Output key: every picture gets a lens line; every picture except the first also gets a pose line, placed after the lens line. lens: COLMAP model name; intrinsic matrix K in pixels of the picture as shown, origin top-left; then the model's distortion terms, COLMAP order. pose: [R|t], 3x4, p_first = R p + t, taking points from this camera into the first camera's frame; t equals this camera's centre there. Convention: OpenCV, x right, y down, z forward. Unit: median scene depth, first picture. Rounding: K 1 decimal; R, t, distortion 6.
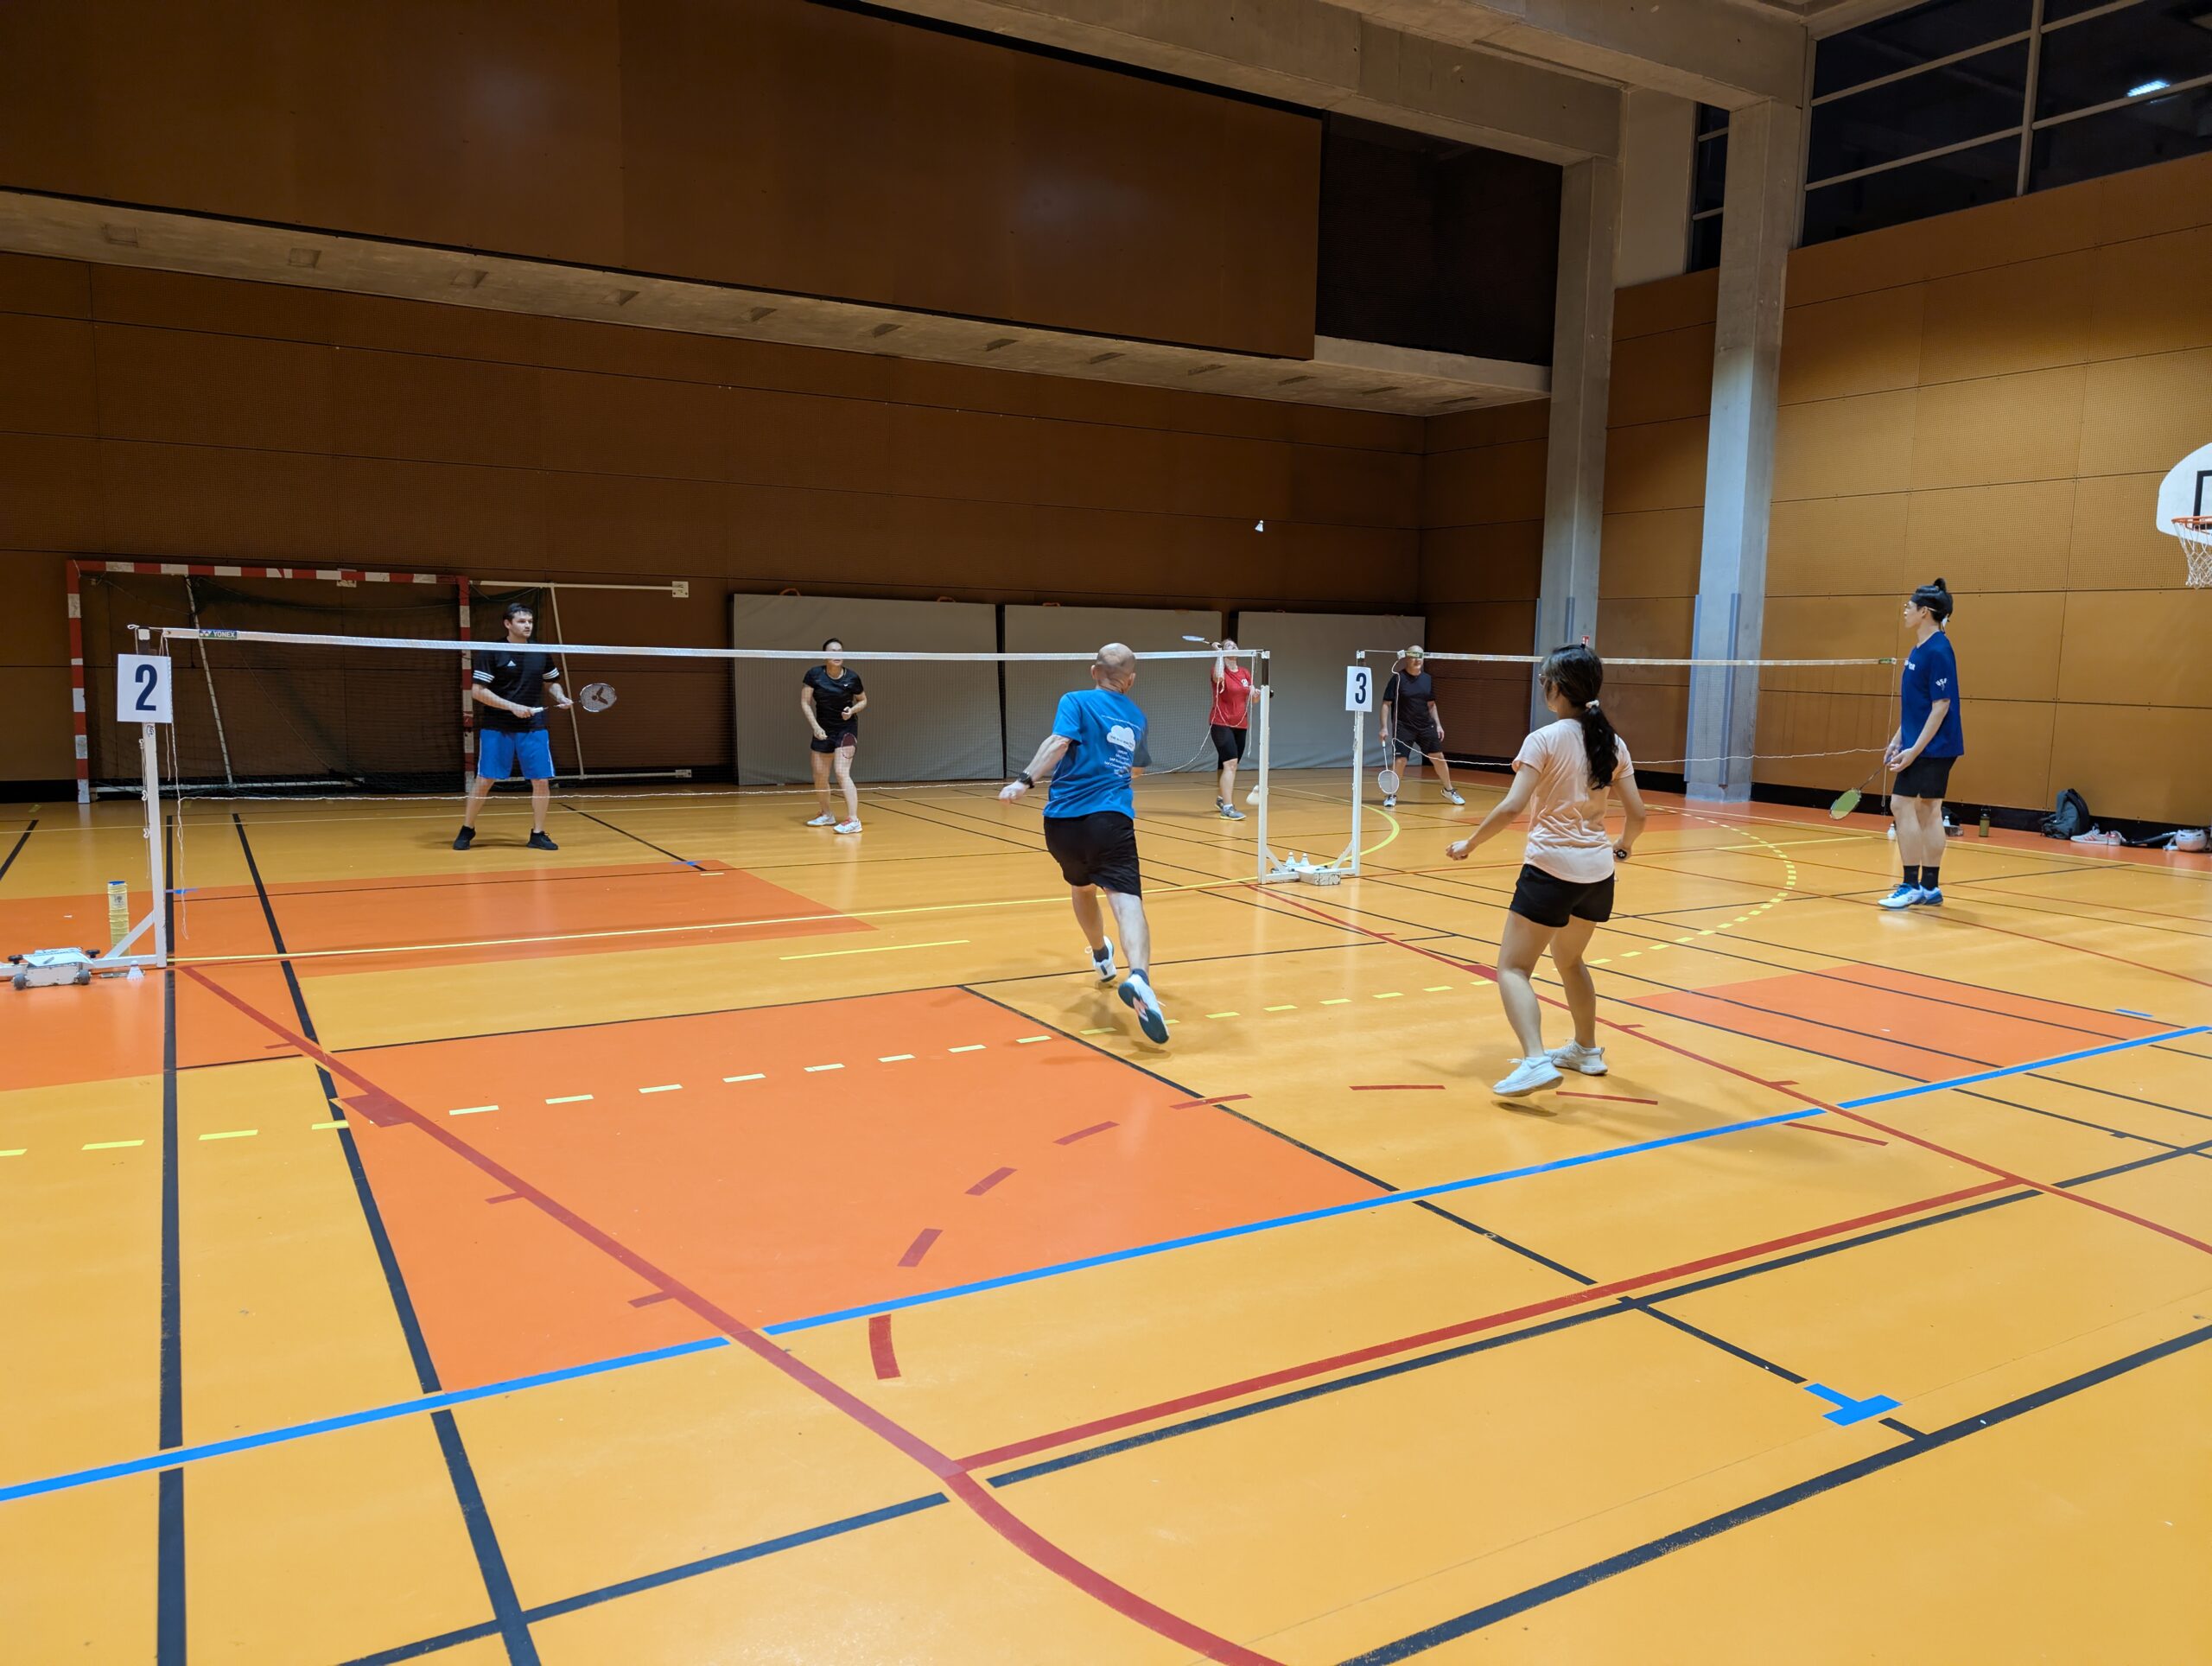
lens RADIAL K [[1575.6, 0, 1145.1], [0, 1575.6, 845.3], [0, 0, 1]] dist [0.005873, 0.000650]
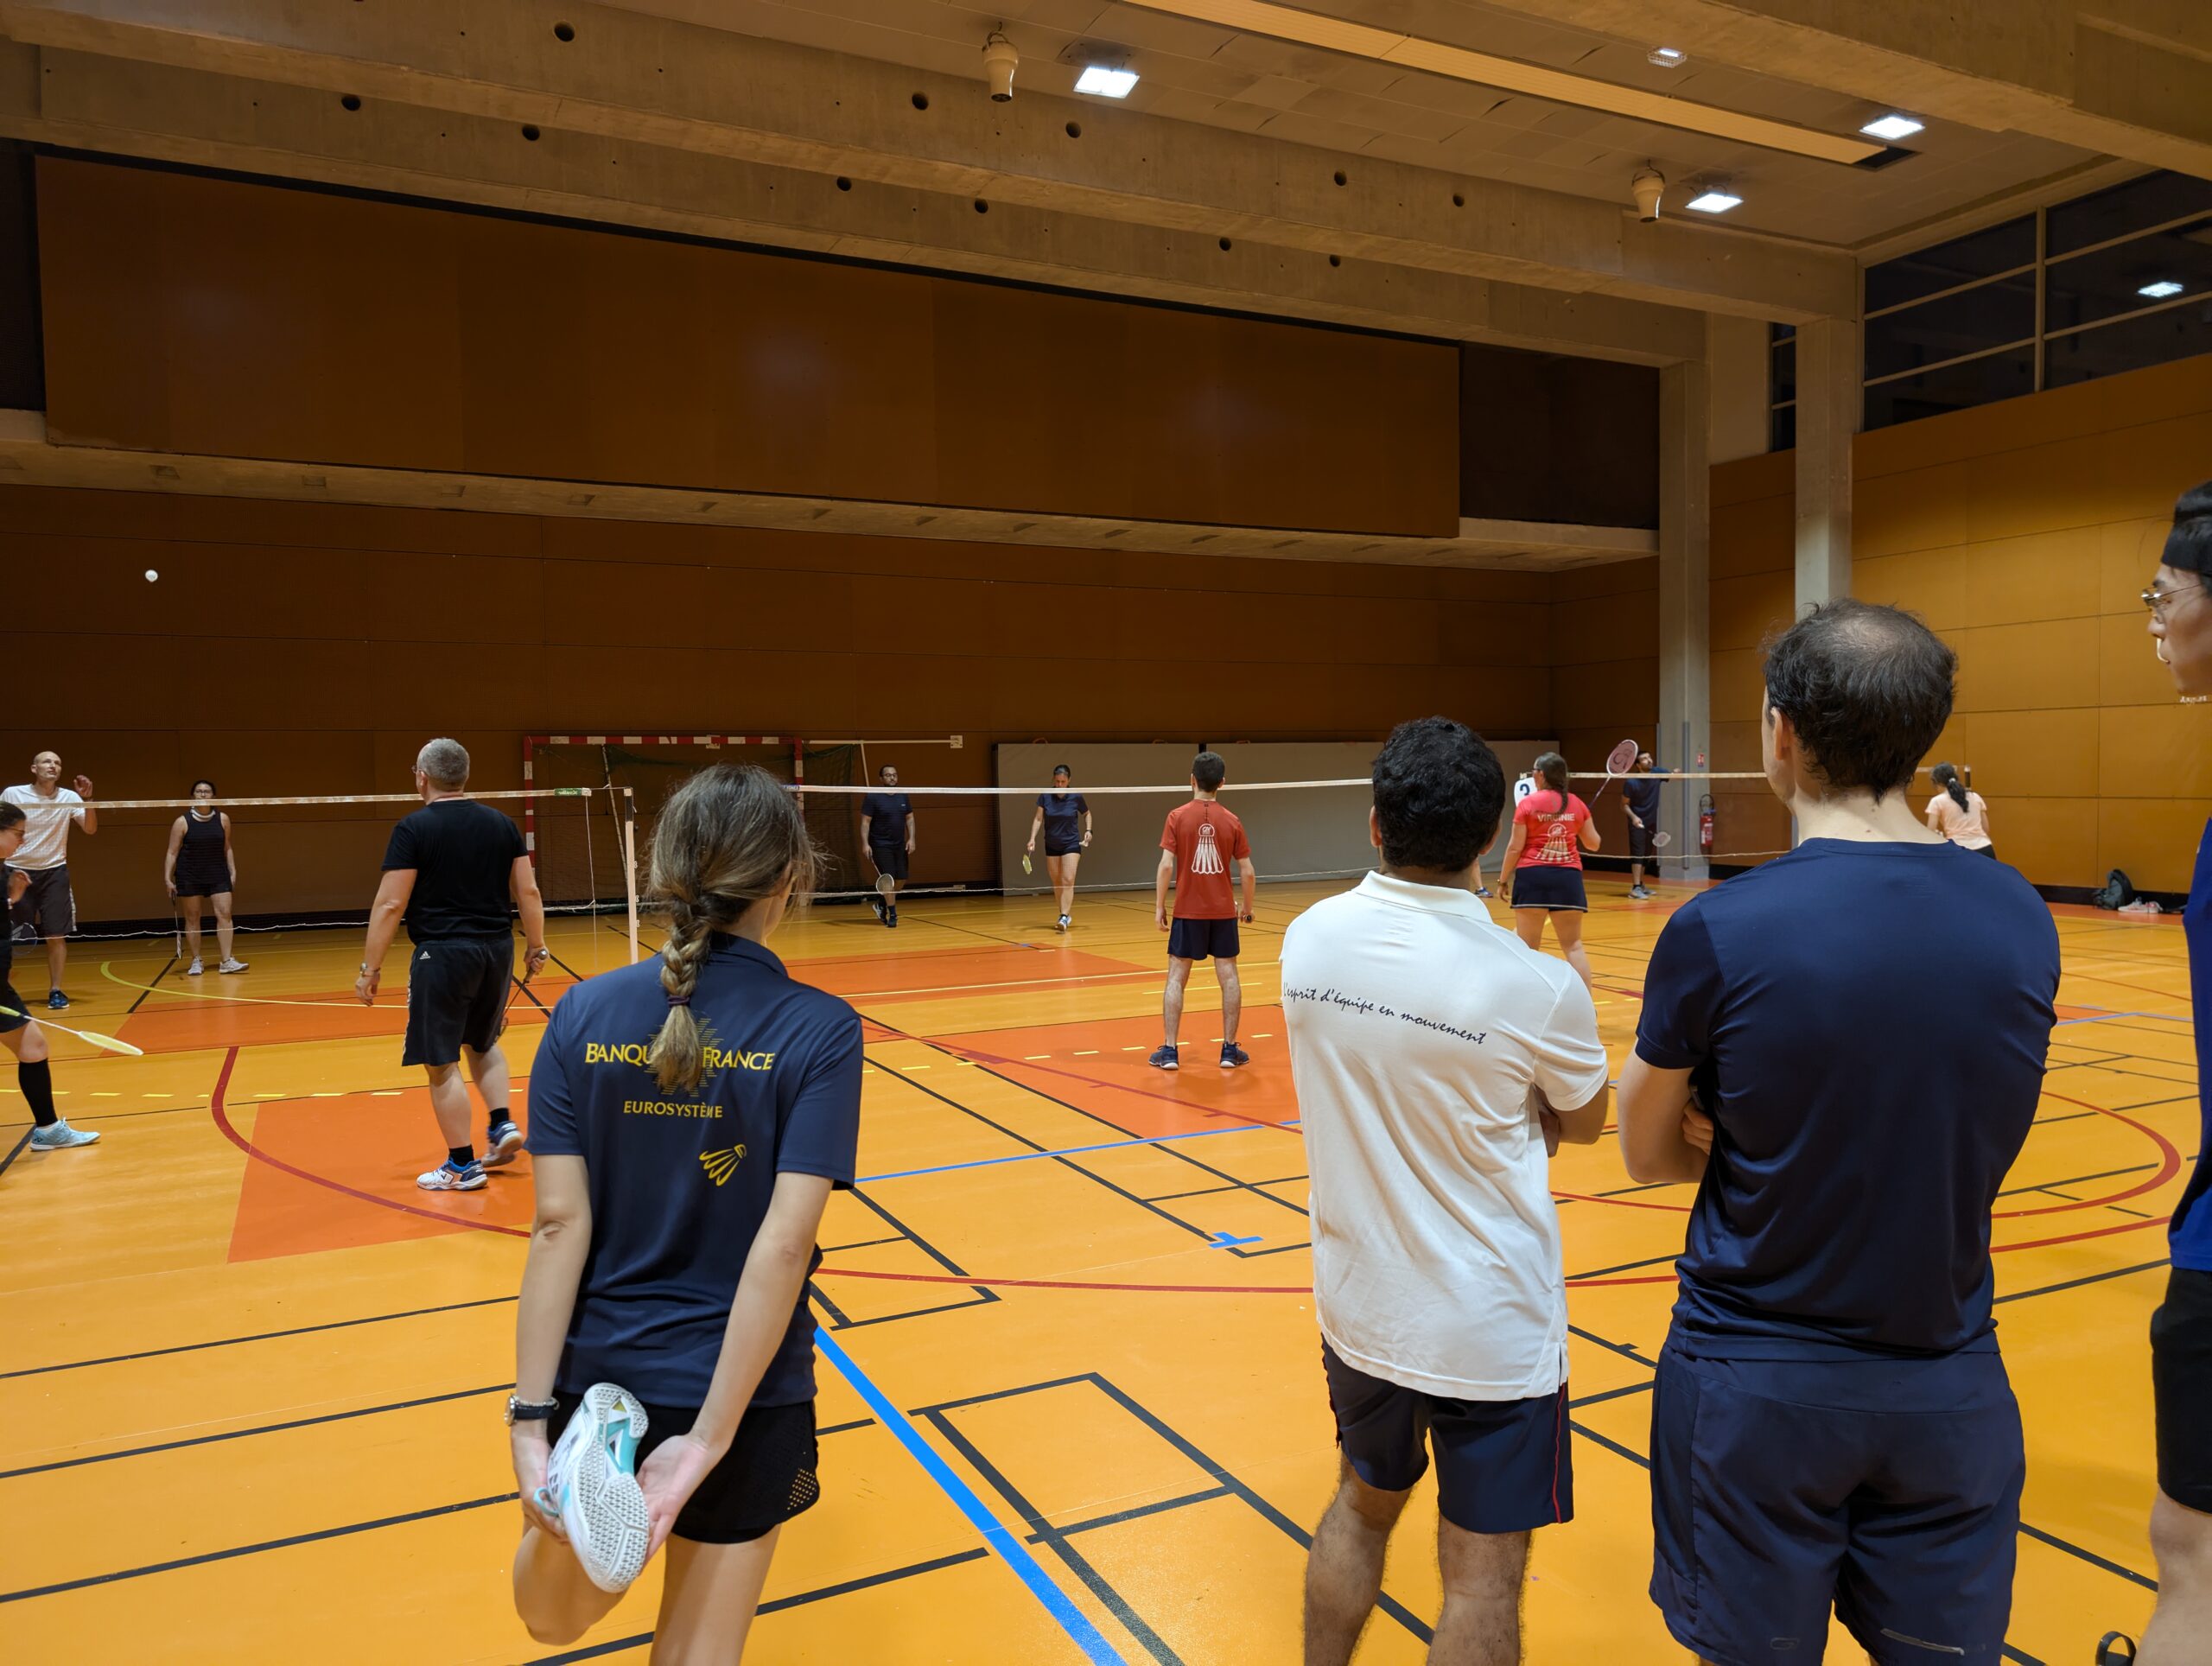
lens RADIAL K [[1588.6, 0, 1145.1], [0, 1588.6, 822.6], [0, 0, 1]] dist [0.013236, -0.004863]
pose [[0.996938, -0.029049, -0.072595, -0.056081], [0.022028, 0.995166, -0.095708, 0.025738], [0.075024, 0.093816, 0.992759, -0.234313]]
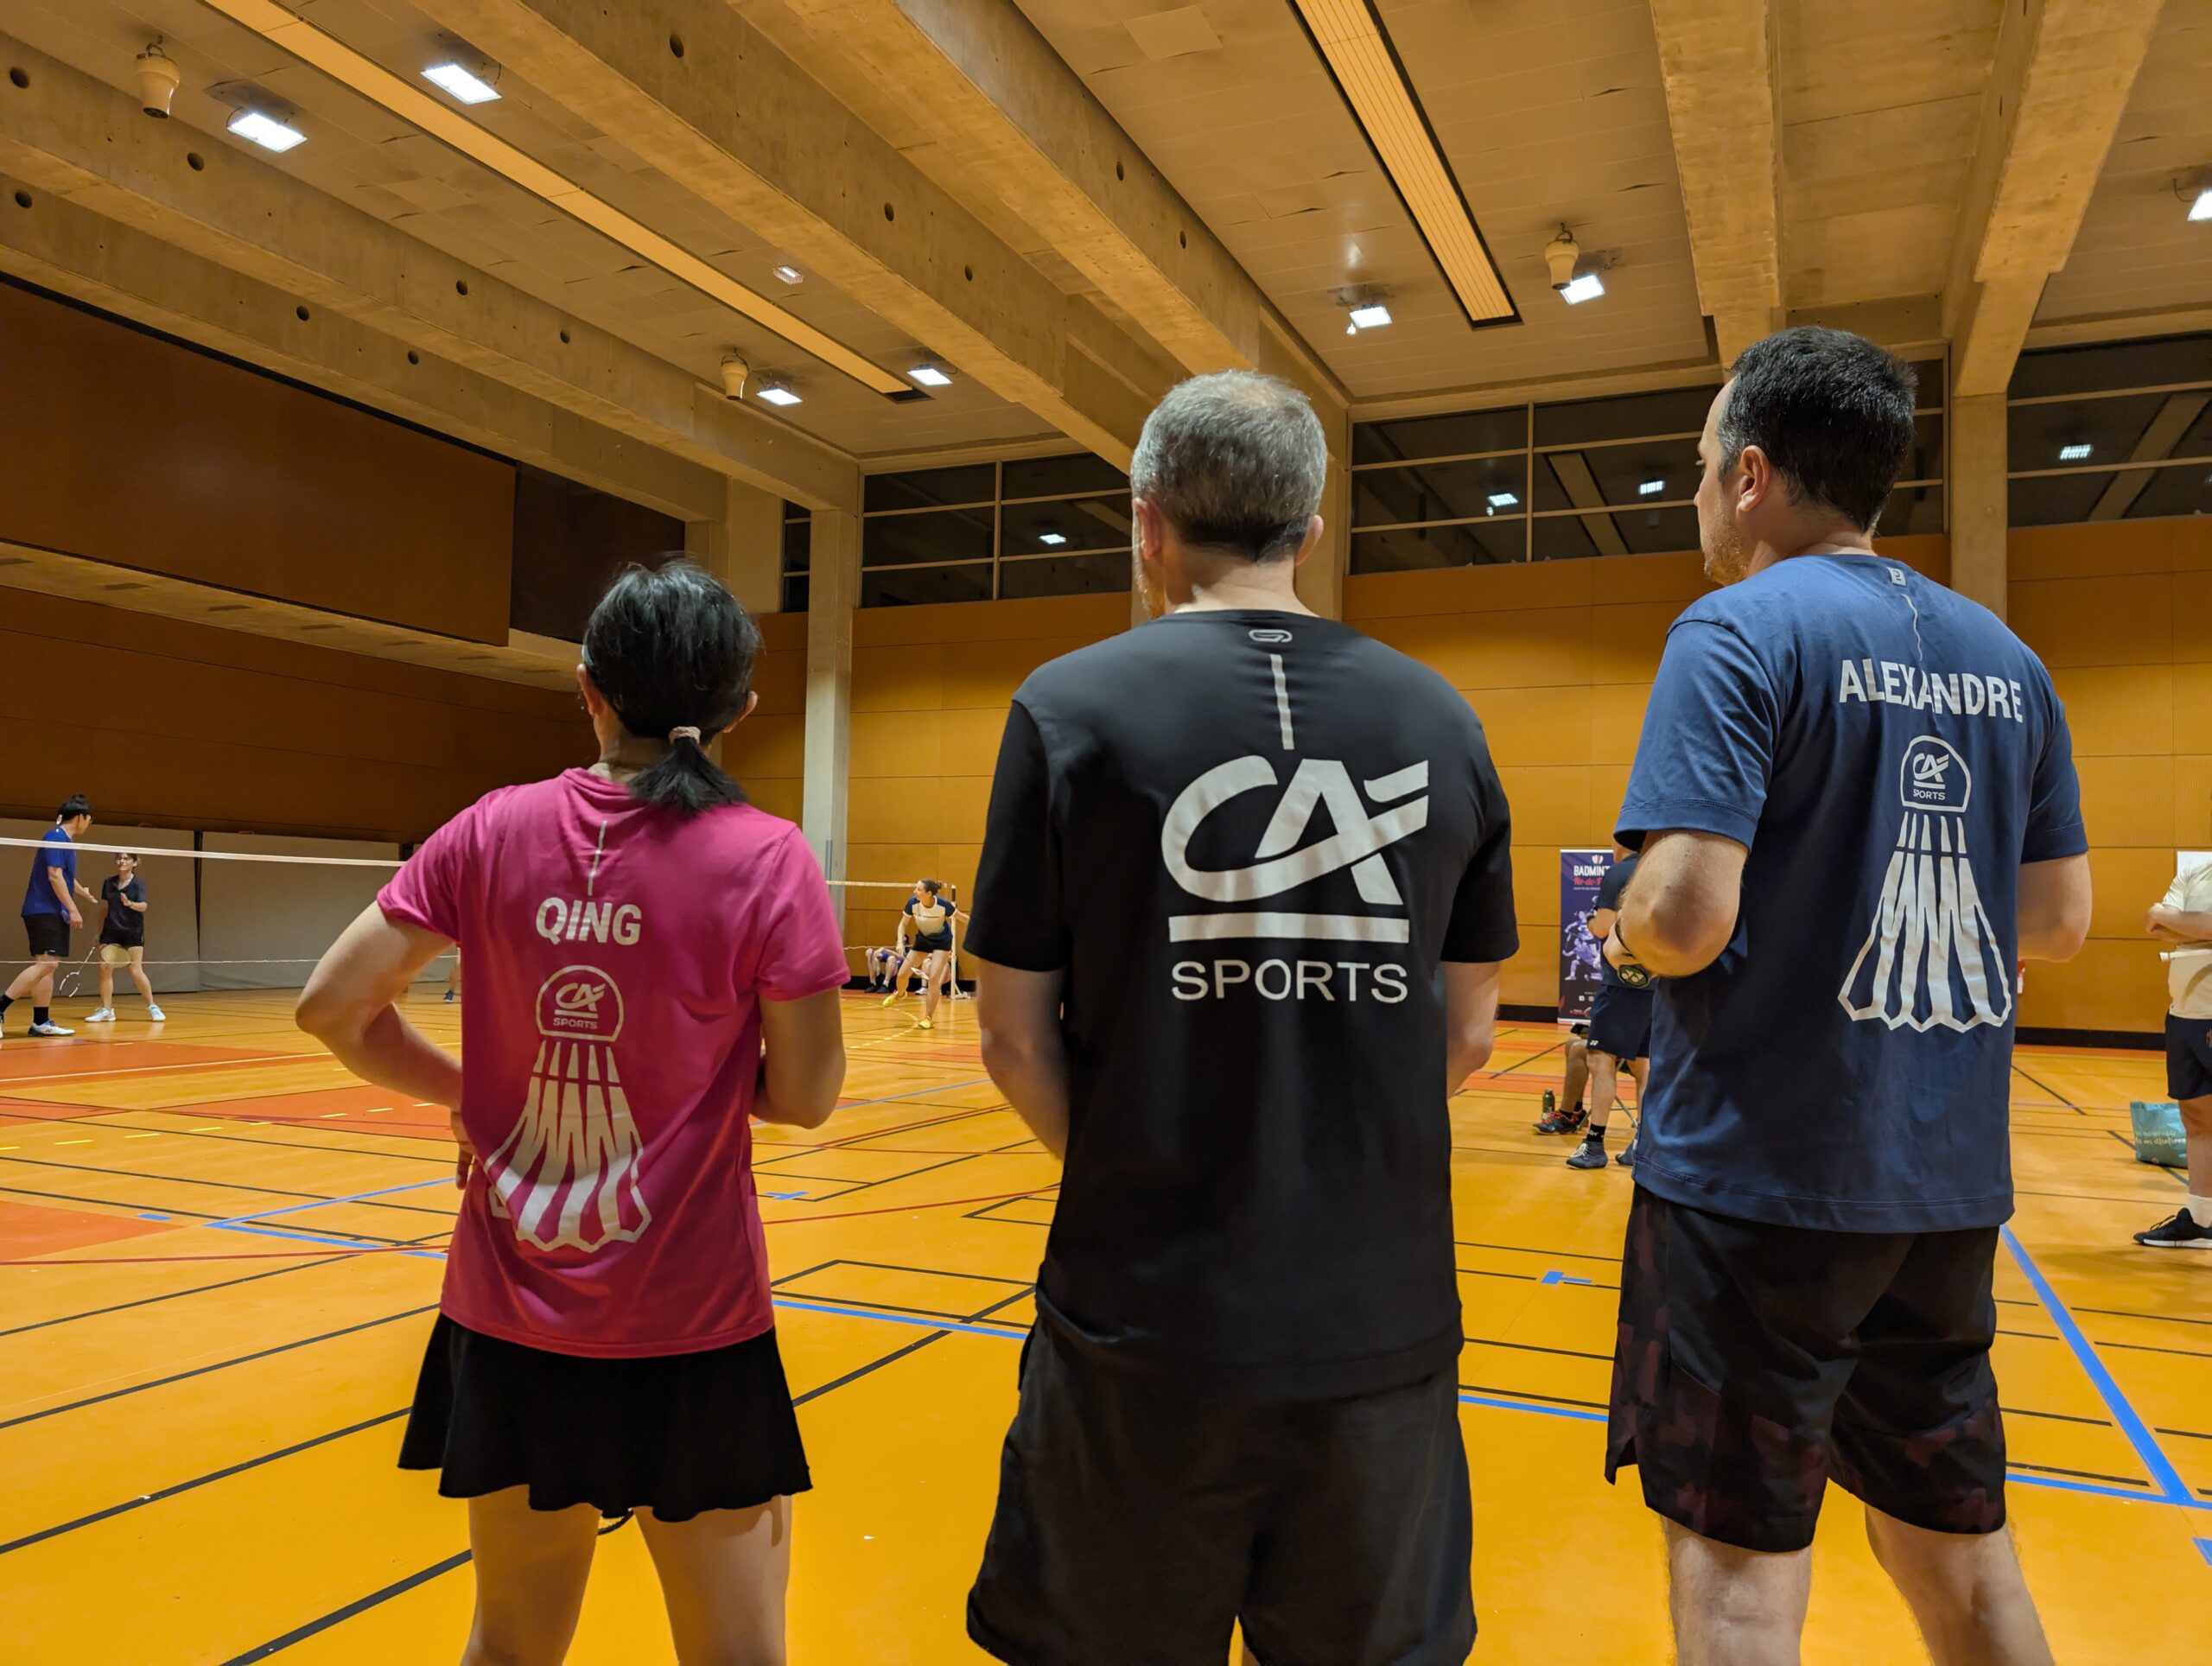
lens RADIAL K [[1574.1, 0, 1106.0], [0, 1574.1, 833.0], [0, 0, 1]] dist [0.001787, -0.003386]
pose [[0.817457, 0.031972, 0.575101, -0.234570], [0.063941, 0.987250, -0.145772, 0.054977], [-0.572429, 0.155935, 0.804990, -0.276160]]
